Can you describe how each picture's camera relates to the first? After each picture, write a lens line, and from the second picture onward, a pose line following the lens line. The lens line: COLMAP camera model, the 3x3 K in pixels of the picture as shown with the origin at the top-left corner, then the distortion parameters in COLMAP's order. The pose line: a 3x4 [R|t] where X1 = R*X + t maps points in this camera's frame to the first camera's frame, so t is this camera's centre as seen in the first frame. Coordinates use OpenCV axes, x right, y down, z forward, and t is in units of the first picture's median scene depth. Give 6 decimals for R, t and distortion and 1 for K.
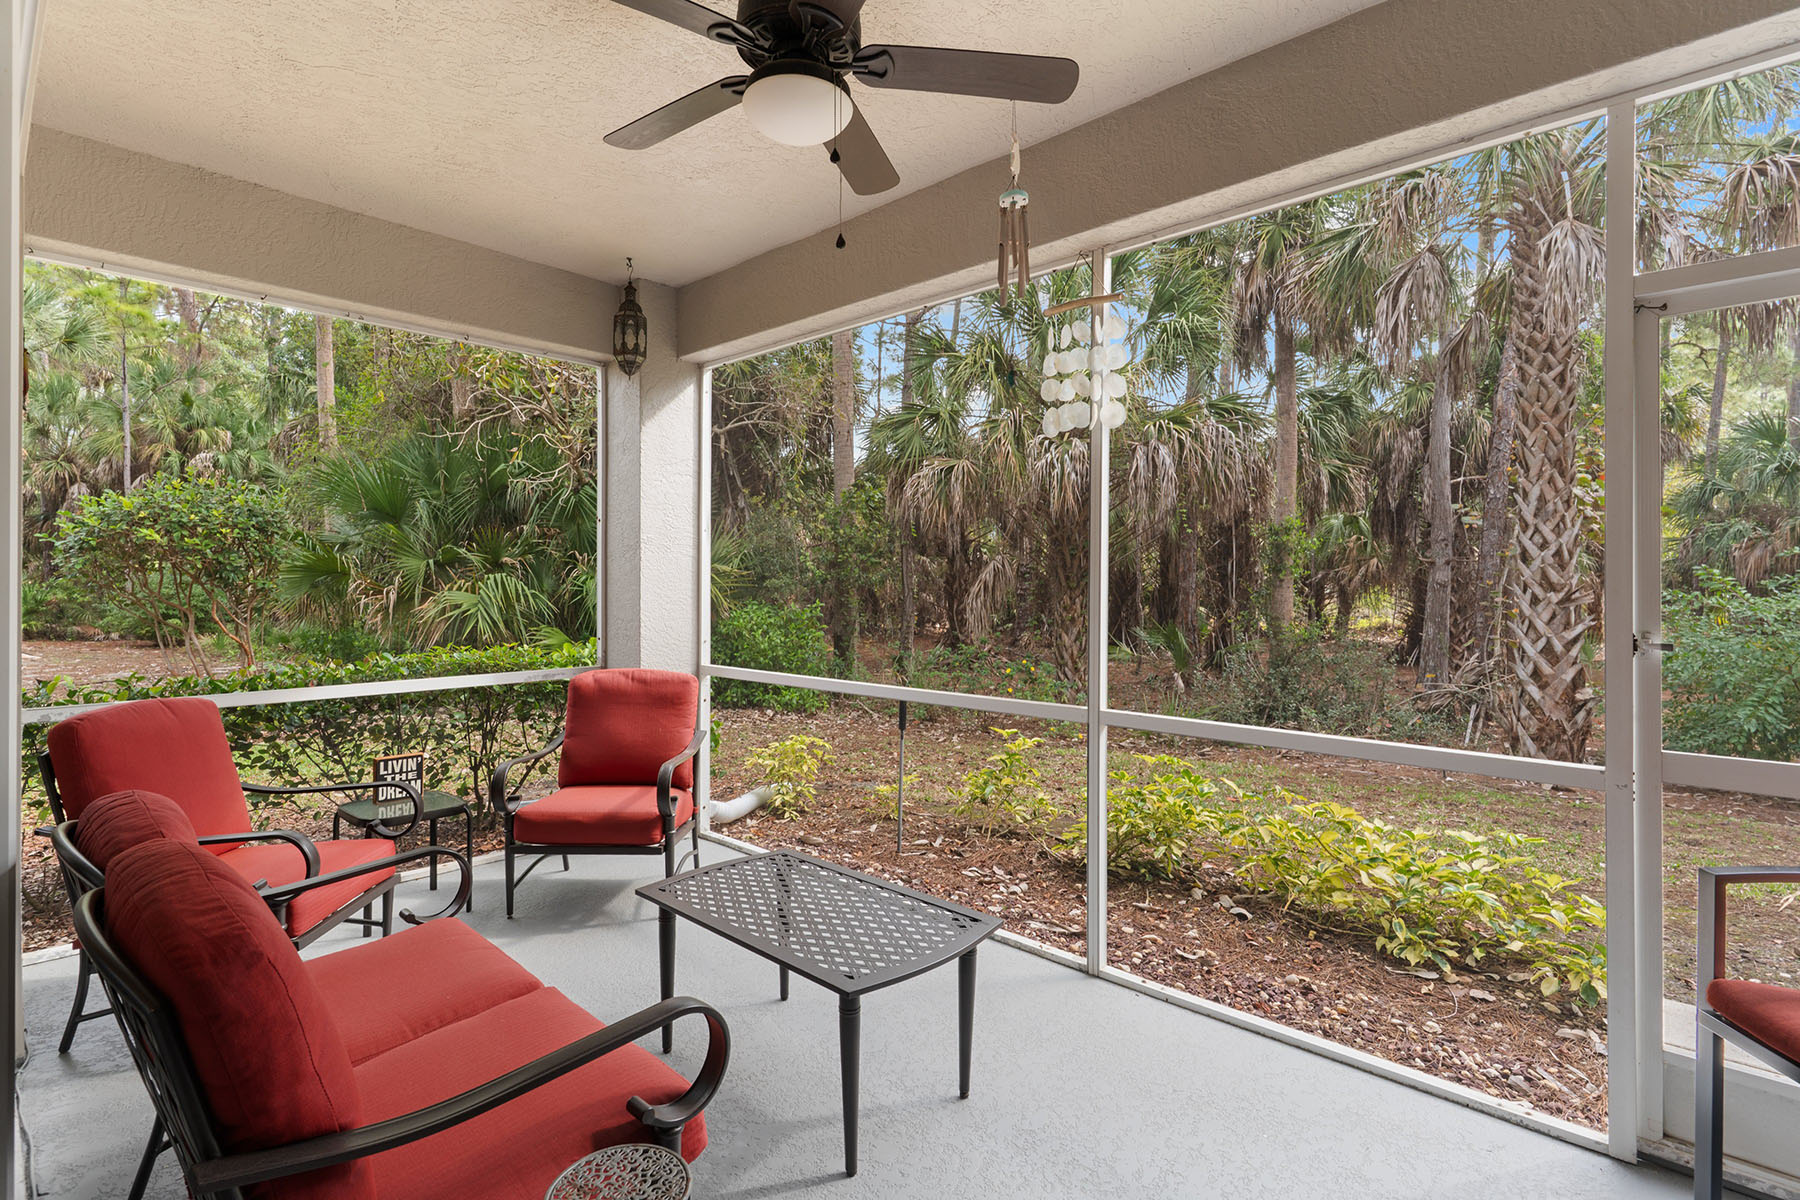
lens RADIAL K [[867.6, 0, 884.8], [0, 867.6, 581.4], [0, 0, 1]] dist [0.001864, 0.000124]
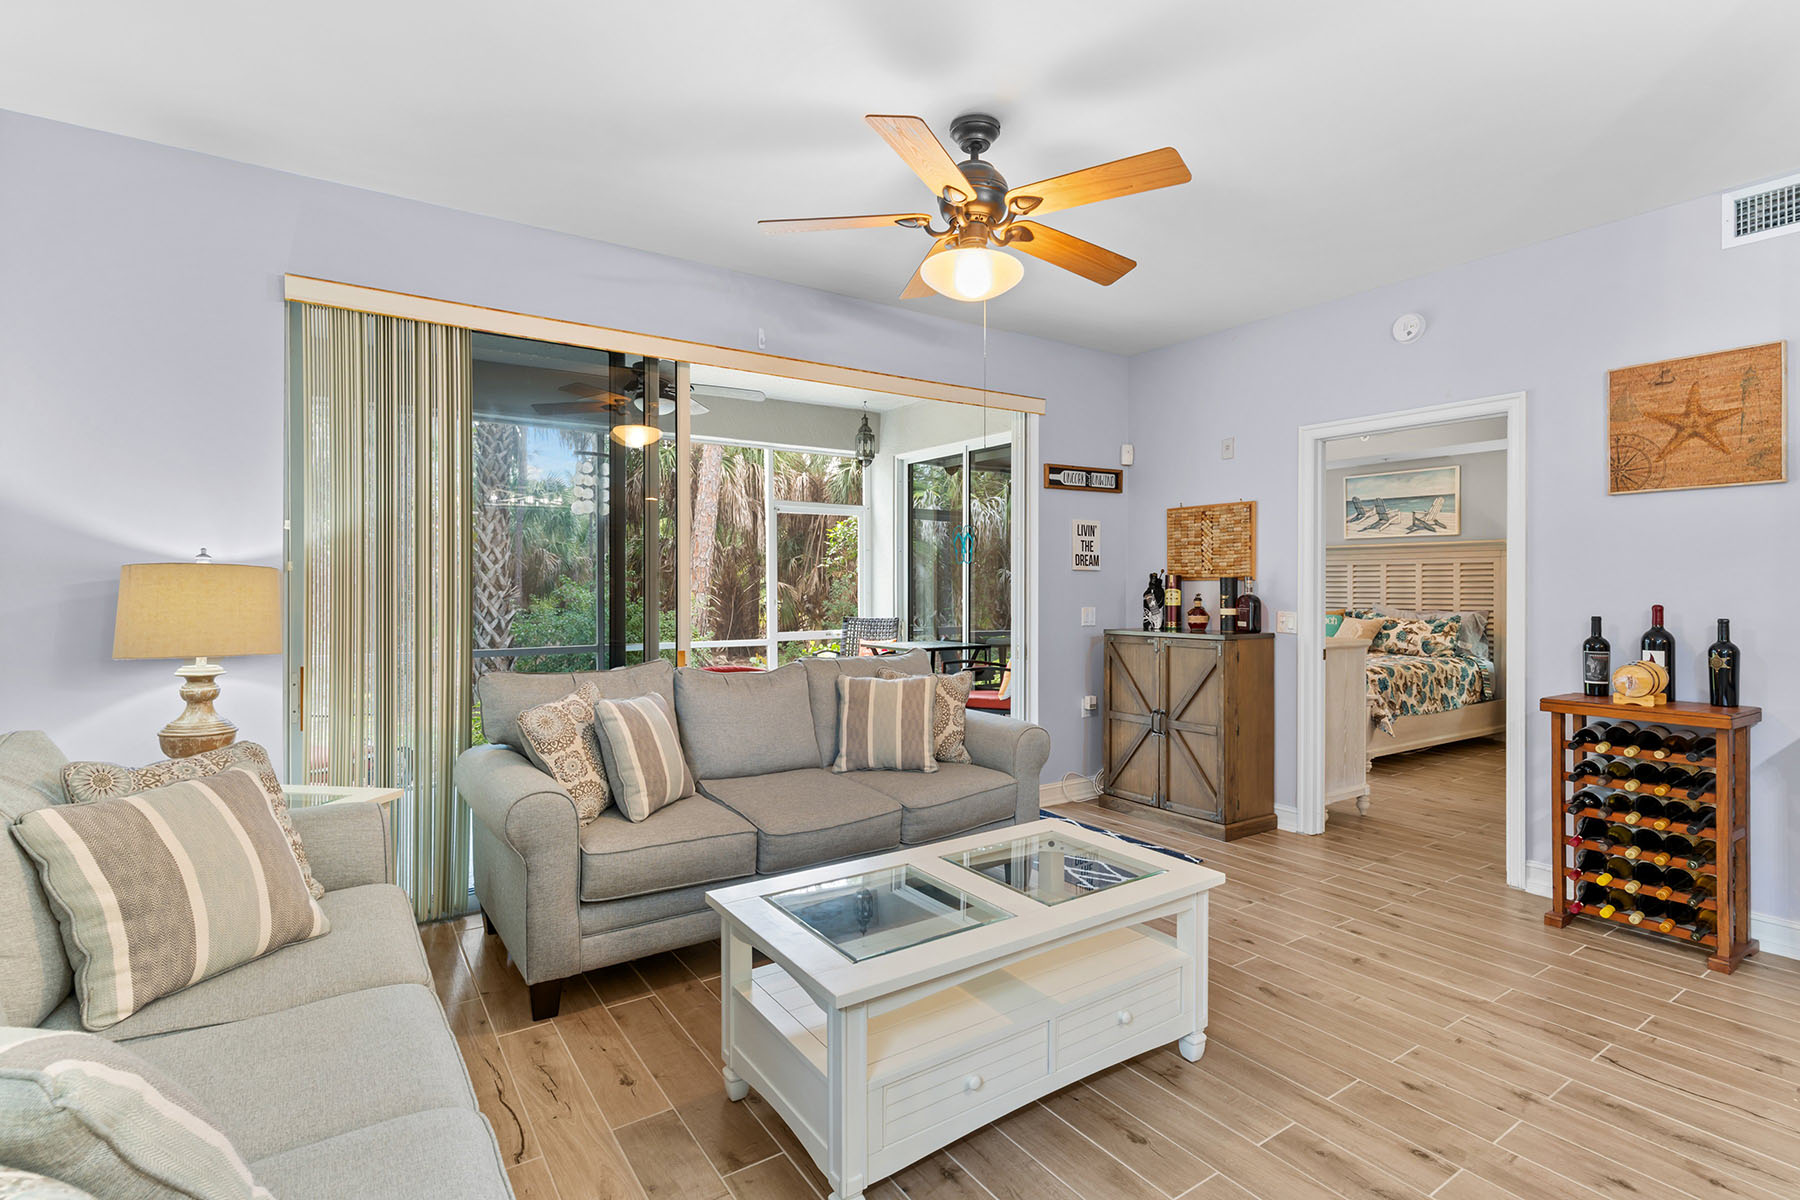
lens RADIAL K [[857.3, 0, 903.8], [0, 857.3, 583.8], [0, 0, 1]] dist [0.004419, 0.000205]
pose [[0.217342, -0.000663, 0.976095, -0.612451], [-0.000856, 0.999999, 0.000869, -0.002411], [-0.976095, -0.001025, 0.217341, -0.069924]]
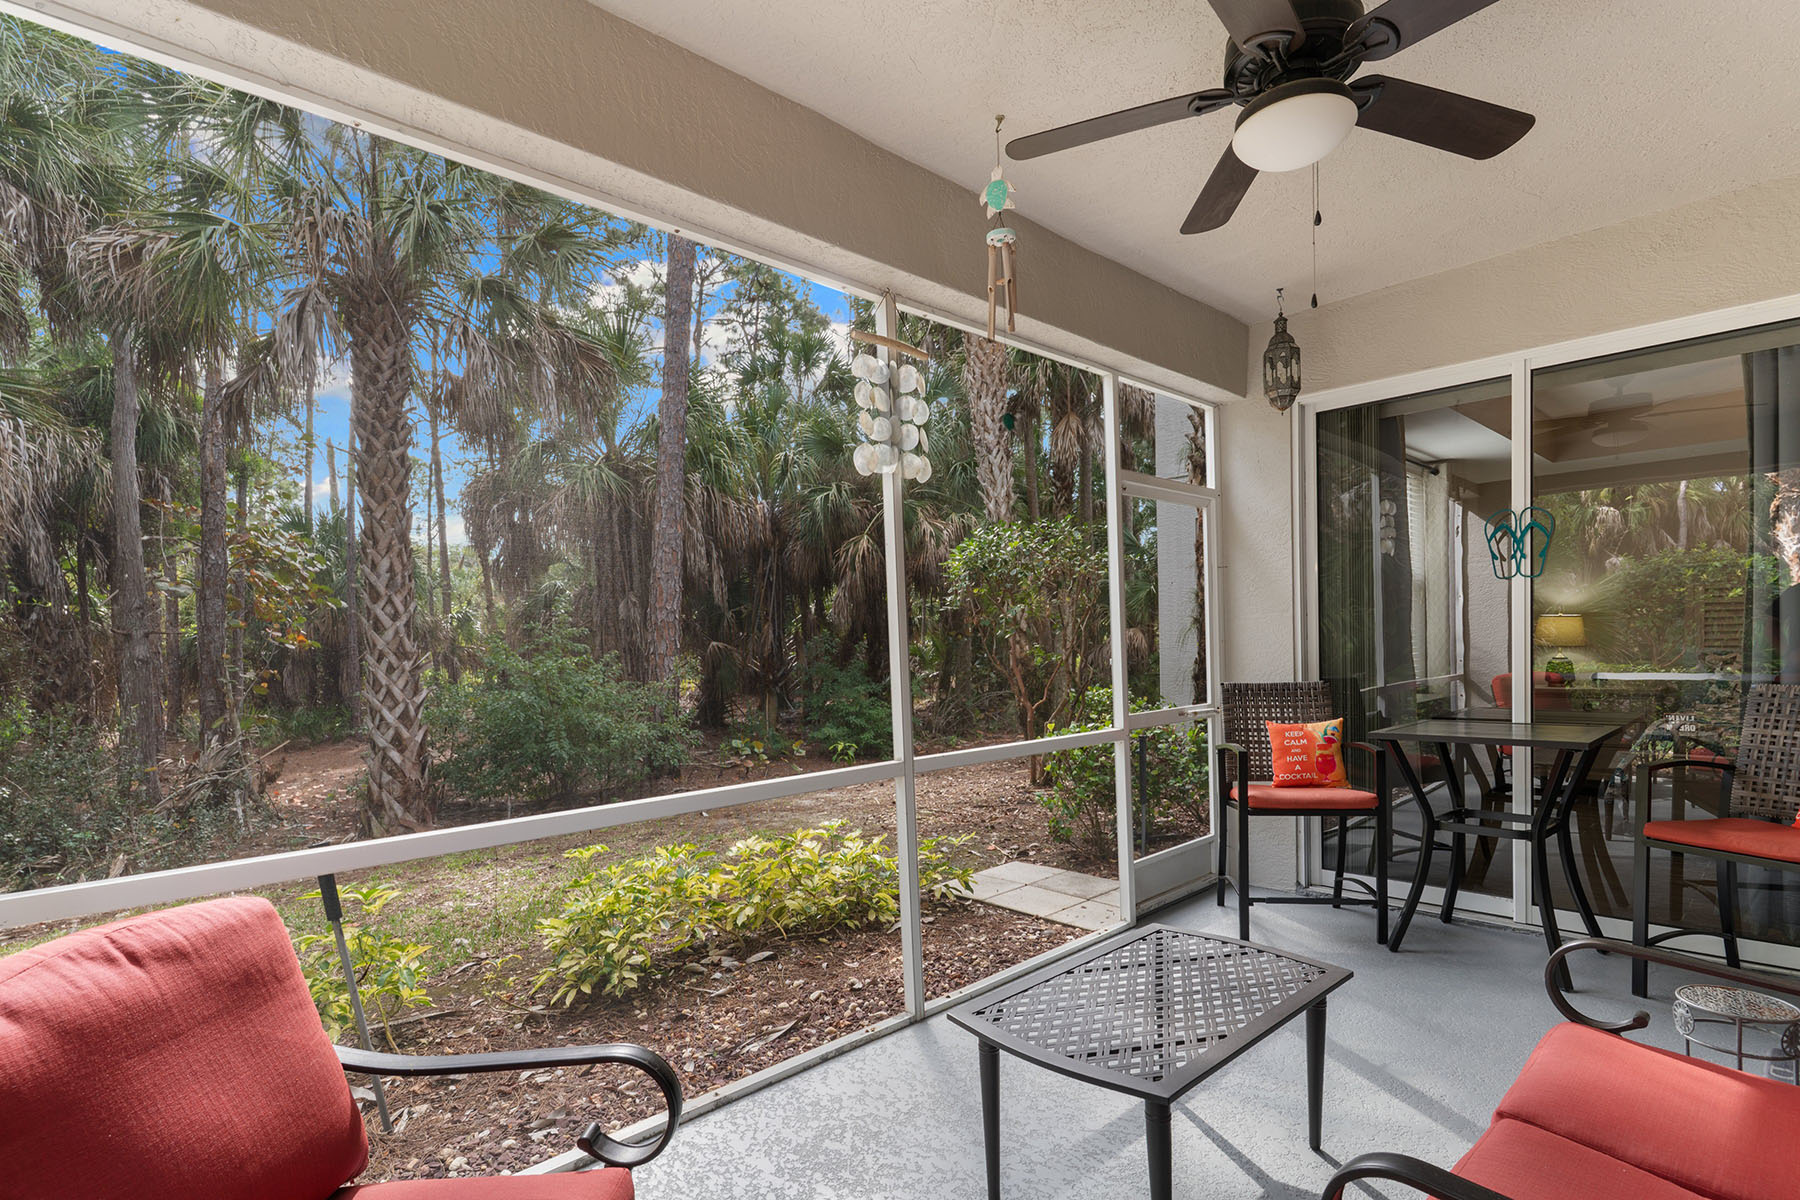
lens RADIAL K [[893.1, 0, 887.1], [0, 893.1, 679.5], [0, 0, 1]] dist [-0.000234, -0.000177]
pose [[0.054720, -0.044994, 0.997487, -0.286193], [0.025036, 0.998732, 0.043677, 0.002820], [-0.998188, 0.022583, 0.055777, 0.351414]]
